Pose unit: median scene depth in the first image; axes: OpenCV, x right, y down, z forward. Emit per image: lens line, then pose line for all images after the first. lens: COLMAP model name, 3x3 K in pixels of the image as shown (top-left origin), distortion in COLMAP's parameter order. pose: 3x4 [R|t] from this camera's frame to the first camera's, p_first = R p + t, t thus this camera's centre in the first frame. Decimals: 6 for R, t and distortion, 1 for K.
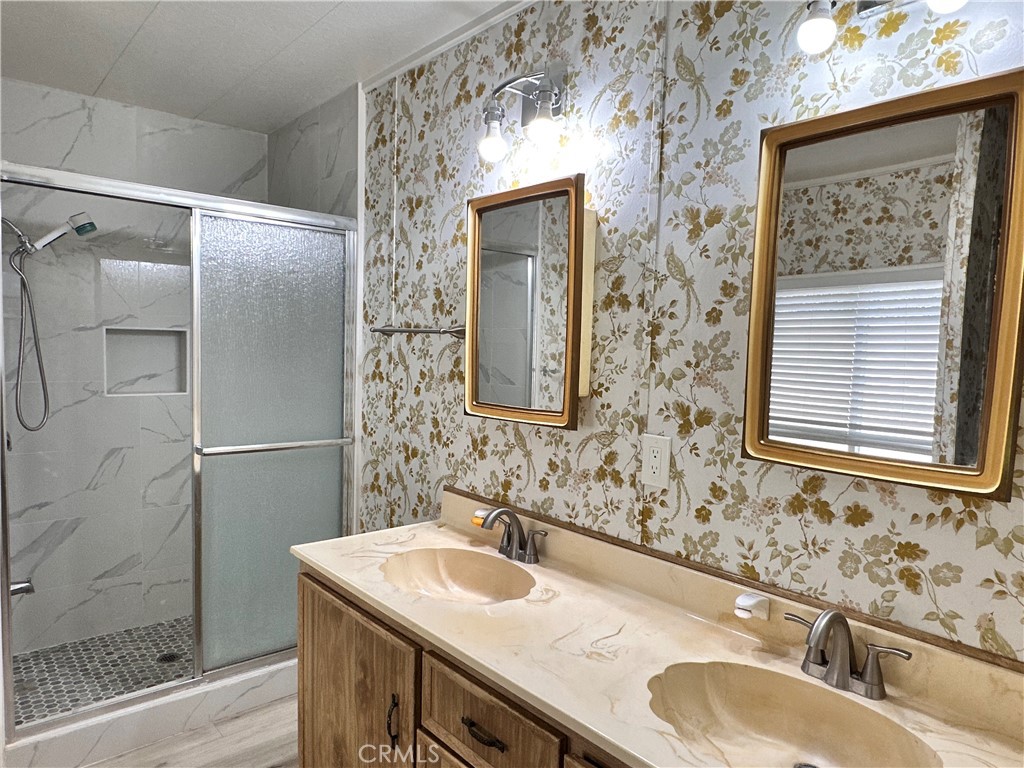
lens RADIAL K [[672.1, 0, 512.2], [0, 672.1, 402.6], [0, 0, 1]] dist [0.011728, -0.007742]
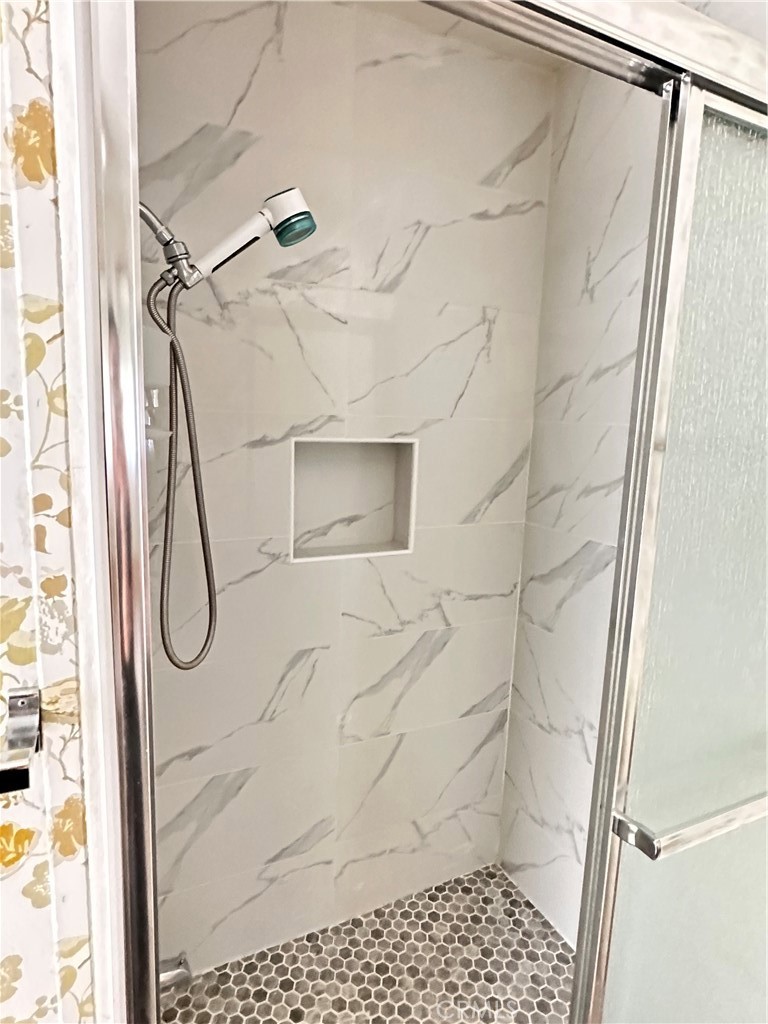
lens RADIAL K [[600.2, 0, 382.3], [0, 600.2, 517.6], [0, 0, 1]] dist [0.009482, -0.001927]
pose [[0.969415, 0.045481, -0.241177, -0.498443], [-0.027214, 0.996539, 0.078539, -0.106644], [0.243915, -0.069574, 0.967298, 0.651945]]
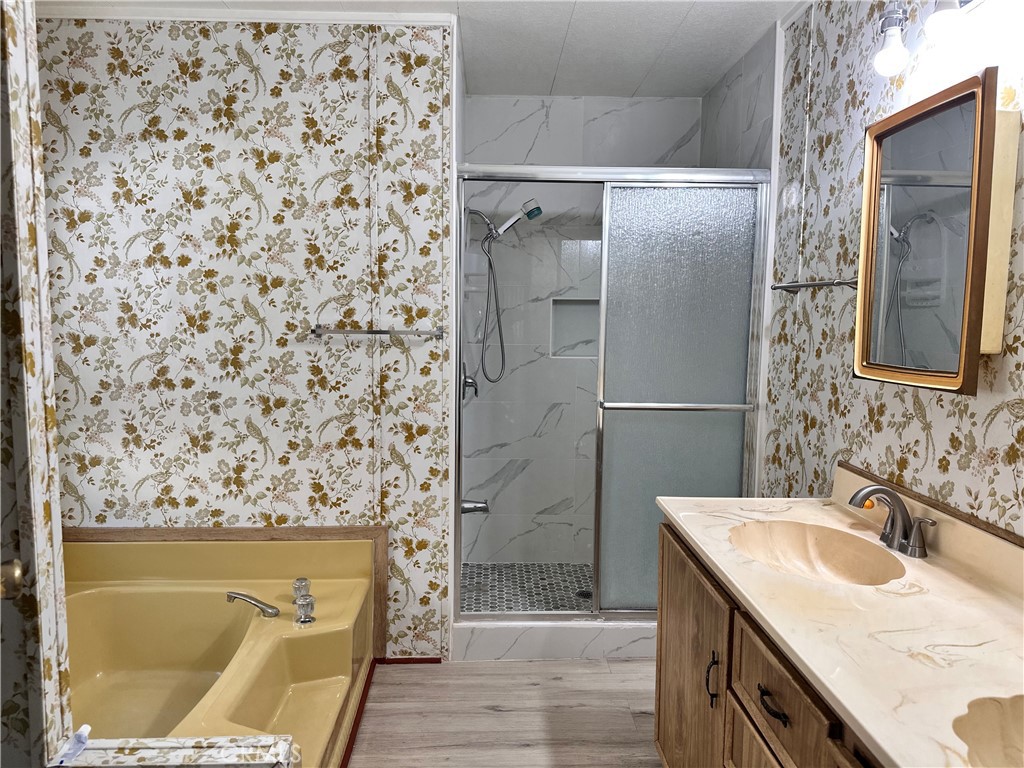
lens RADIAL K [[723.6, 0, 510.3], [0, 723.6, 386.9], [0, 0, 1]] dist [0.052718, -0.048131]
pose [[0.775993, 0.041952, -0.629344, 0.154355], [-0.040012, 0.999050, 0.017261, 0.027187], [0.629471, 0.011787, 0.776935, -0.009012]]
